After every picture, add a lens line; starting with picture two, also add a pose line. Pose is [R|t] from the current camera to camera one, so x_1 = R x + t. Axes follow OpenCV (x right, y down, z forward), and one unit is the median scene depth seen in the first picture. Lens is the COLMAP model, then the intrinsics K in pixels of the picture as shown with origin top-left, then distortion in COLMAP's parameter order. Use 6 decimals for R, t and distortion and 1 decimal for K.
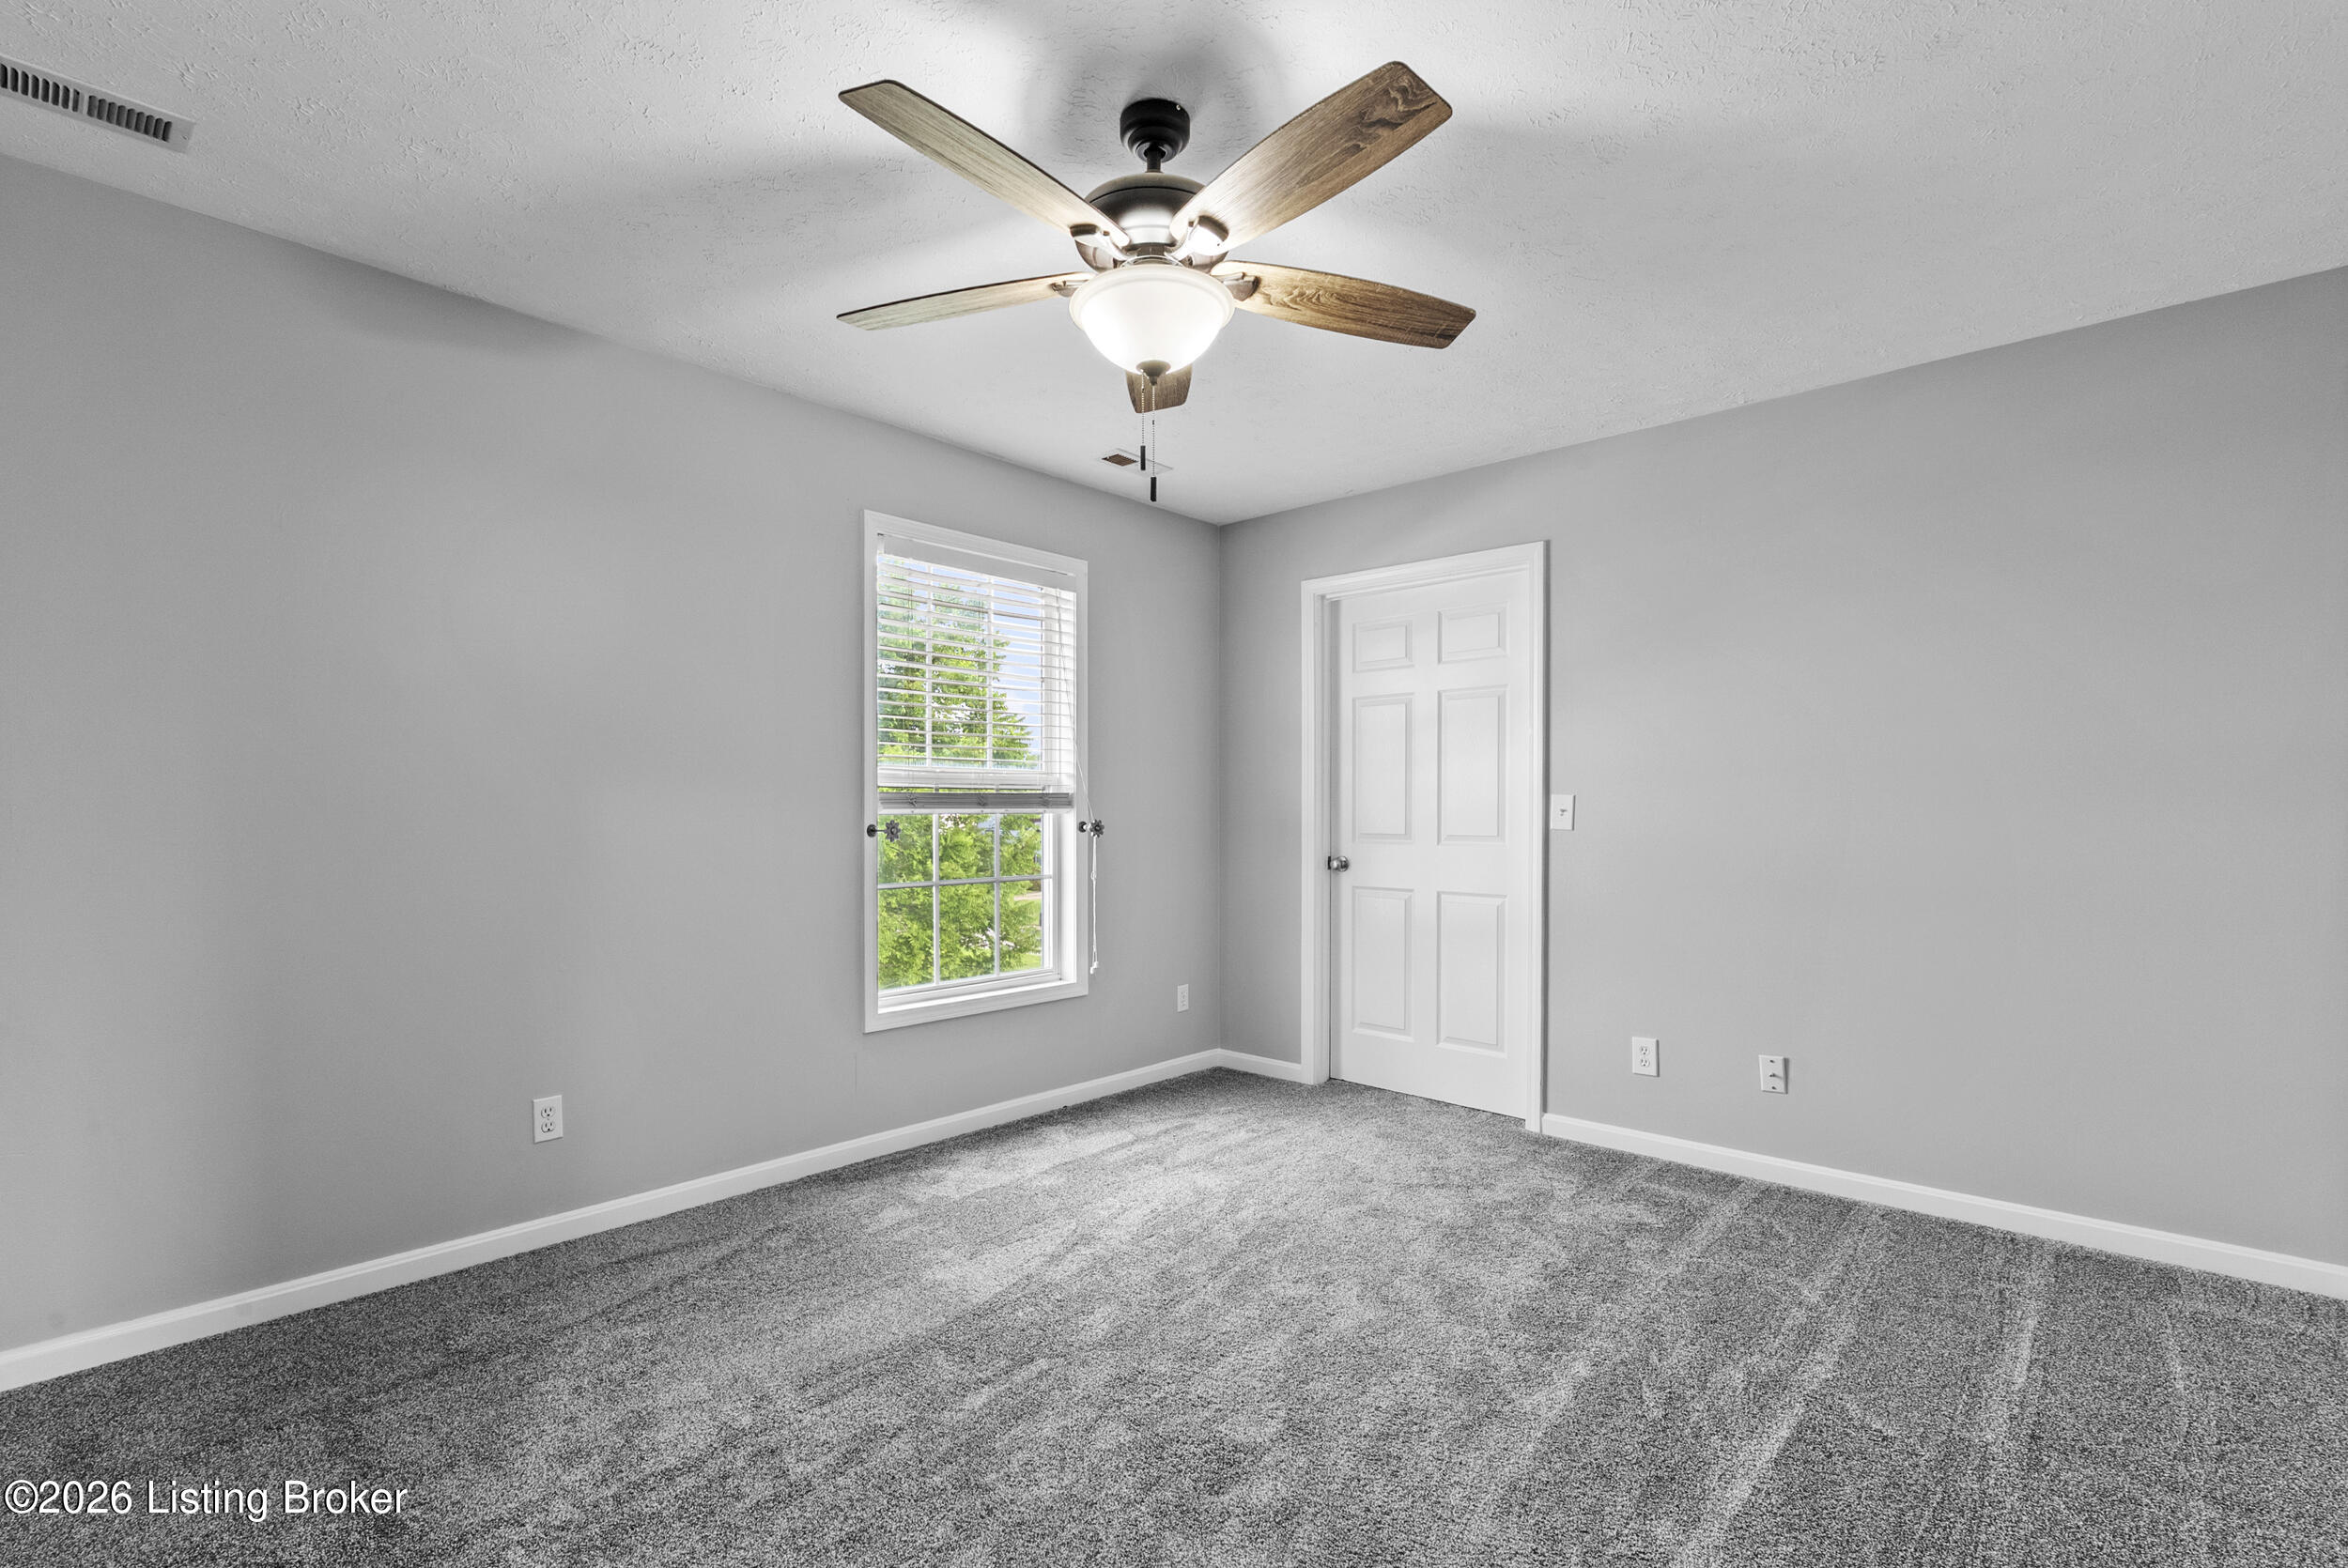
lens RADIAL K [[1035.0, 0, 1175.7], [0, 1035.0, 797.6], [0, 0, 1]] dist [-0.005543, -0.000081]
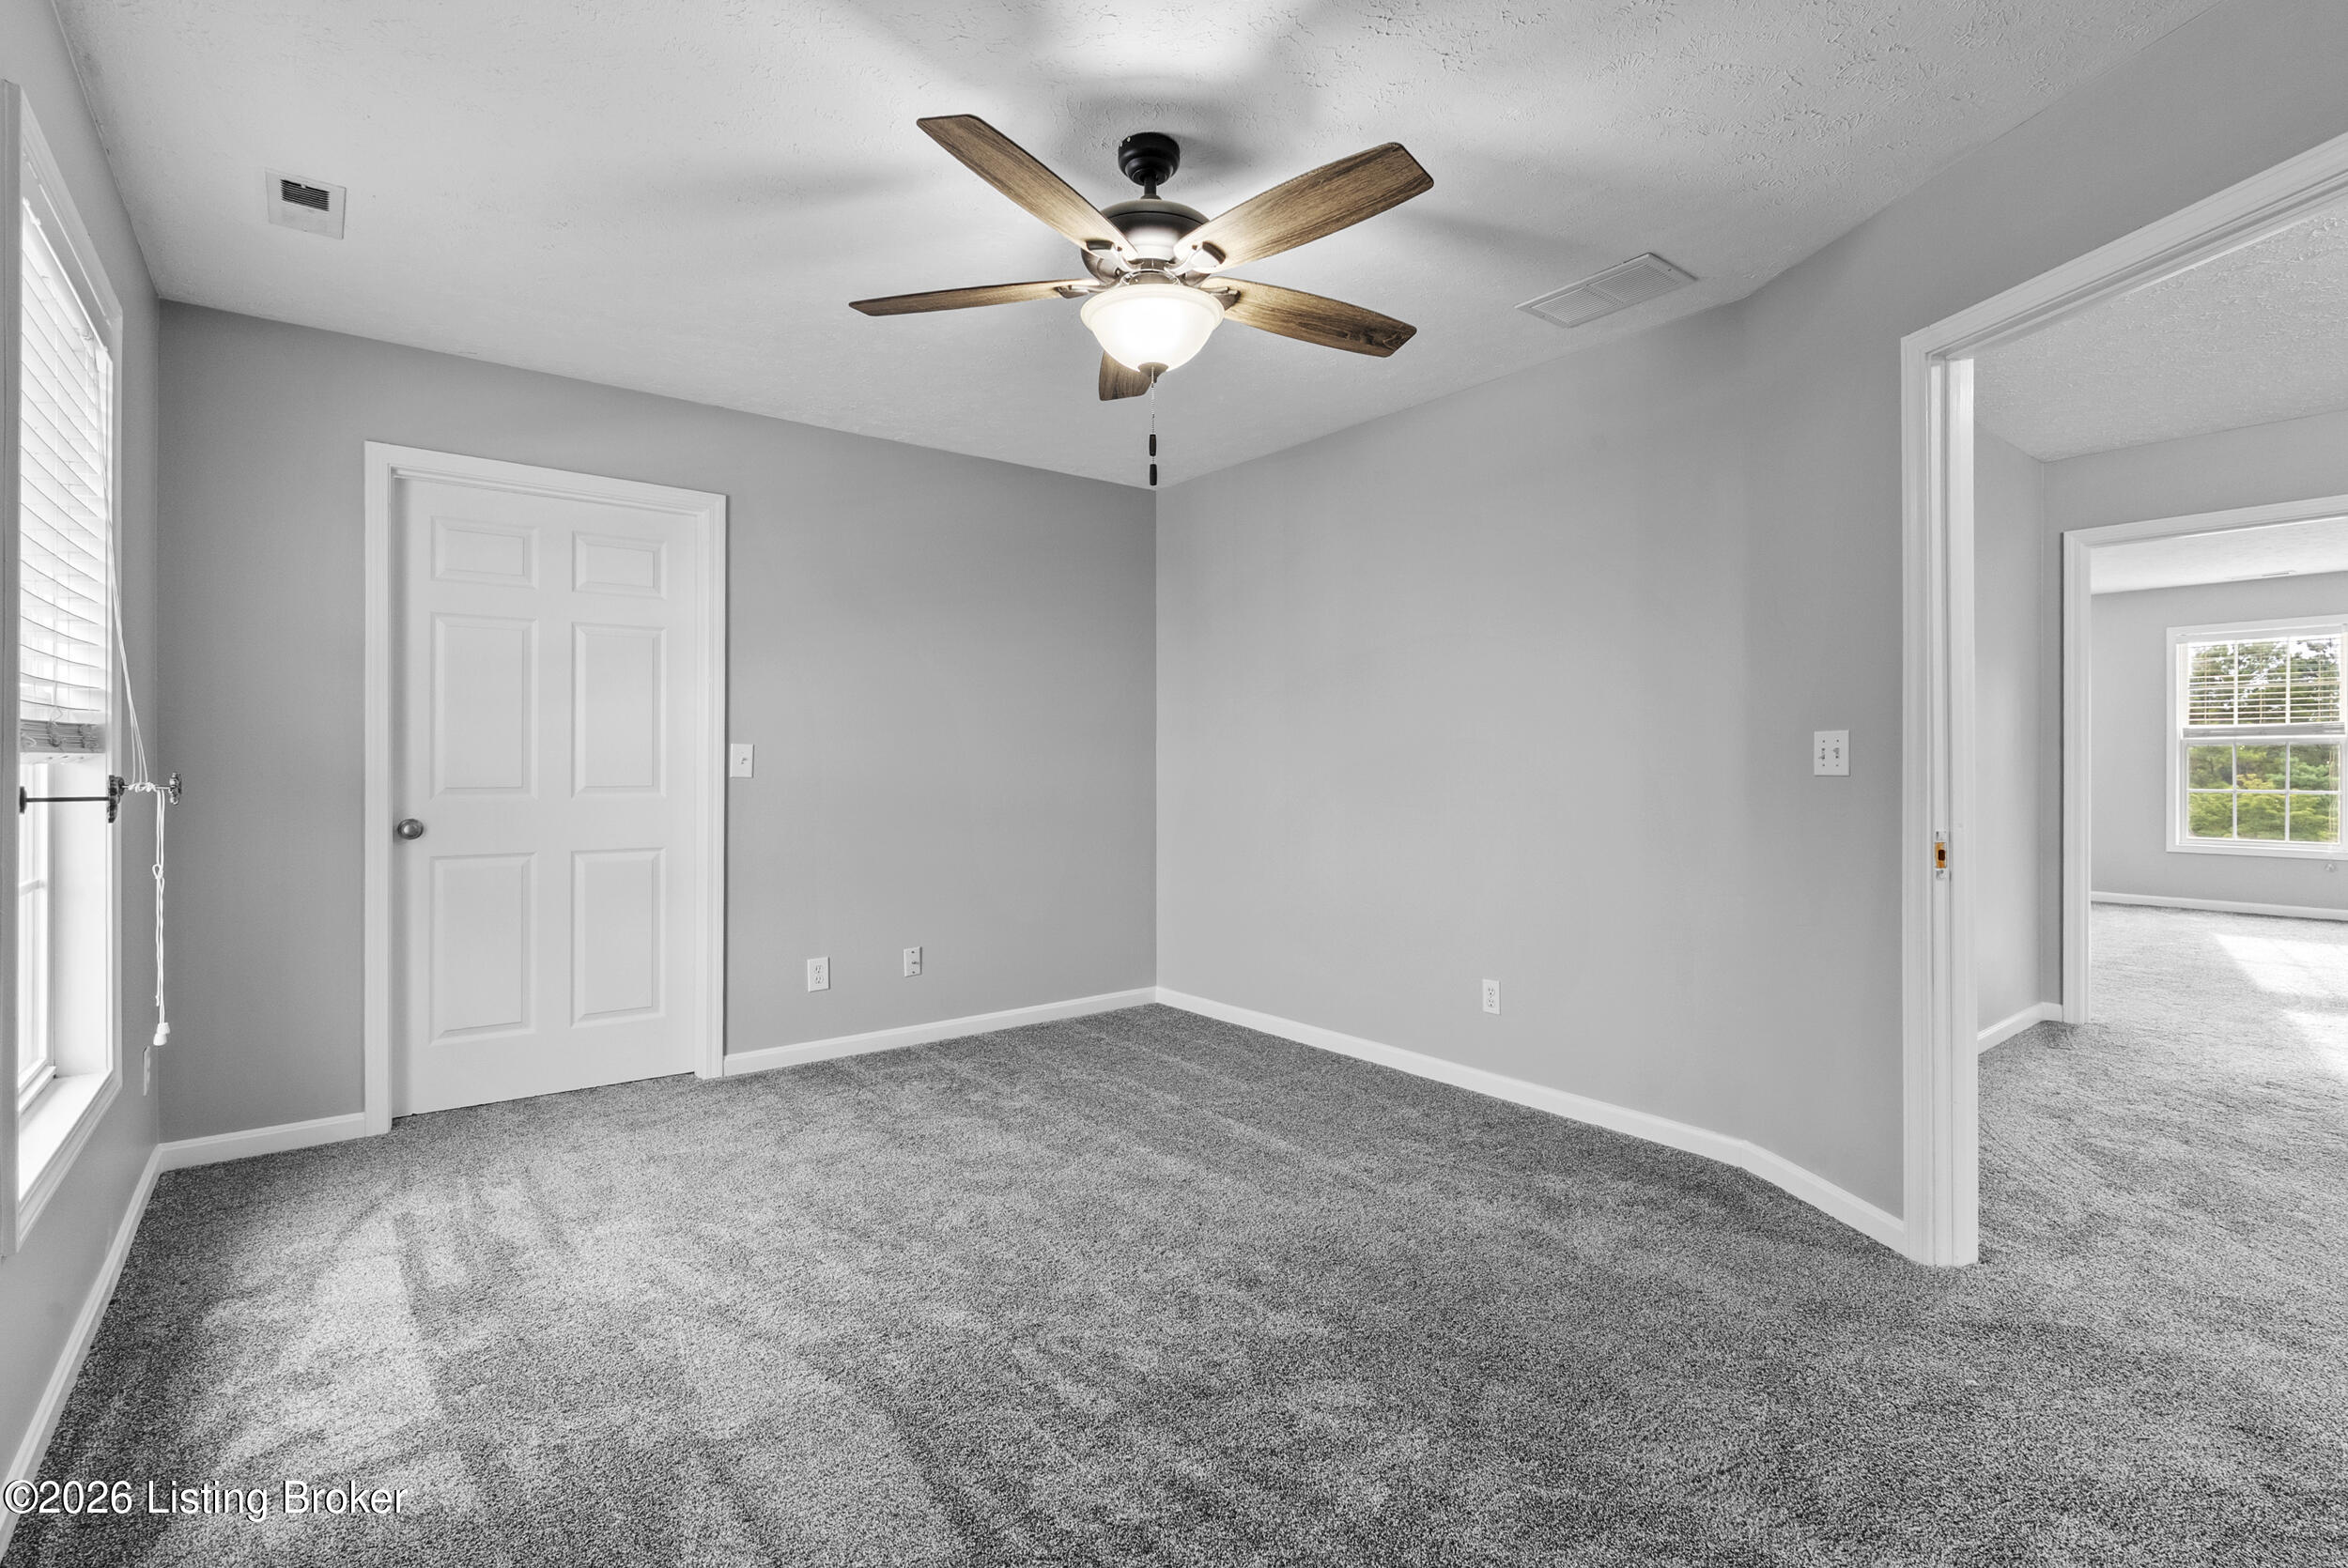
lens RADIAL K [[1071.7, 0, 1105.2], [0, 1071.7, 763.3], [0, 0, 1]] dist [-0.003580, -0.000185]
pose [[0.217093, -0.001160, 0.976150, -0.632690], [-0.012281, 0.999917, 0.003920, 0.008424], [-0.976074, -0.012839, 0.217060, 0.436042]]
